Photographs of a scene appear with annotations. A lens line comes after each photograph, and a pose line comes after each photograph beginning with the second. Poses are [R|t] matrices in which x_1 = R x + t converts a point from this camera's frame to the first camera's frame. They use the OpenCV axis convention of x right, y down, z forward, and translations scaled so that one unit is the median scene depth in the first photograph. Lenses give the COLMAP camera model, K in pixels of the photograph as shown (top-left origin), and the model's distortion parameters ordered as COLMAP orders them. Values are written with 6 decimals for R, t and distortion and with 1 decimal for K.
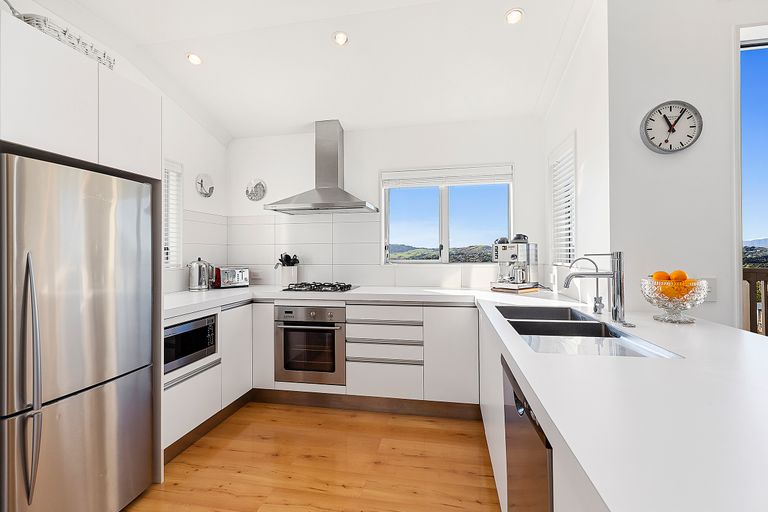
lens RADIAL K [[349.2, 0, 384.0], [0, 349.2, 249.8], [0, 0, 1]] dist [-0.000528, -0.000130]
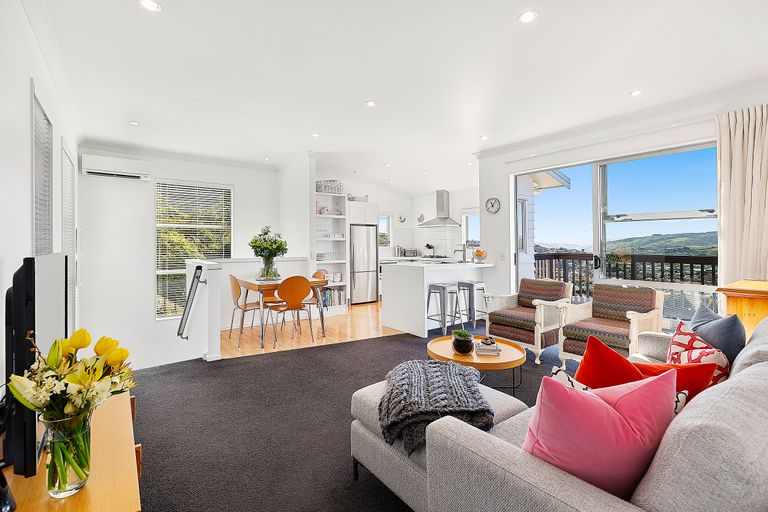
lens RADIAL K [[348.6, 0, 386.4], [0, 348.6, 243.8], [0, 0, 1]] dist [-0.031020, -0.000178]
pose [[0.748664, 0.008255, -0.662898, 1.351842], [0.001605, 0.999897, 0.014265, -0.028460], [0.662948, -0.011744, 0.748574, -1.251980]]
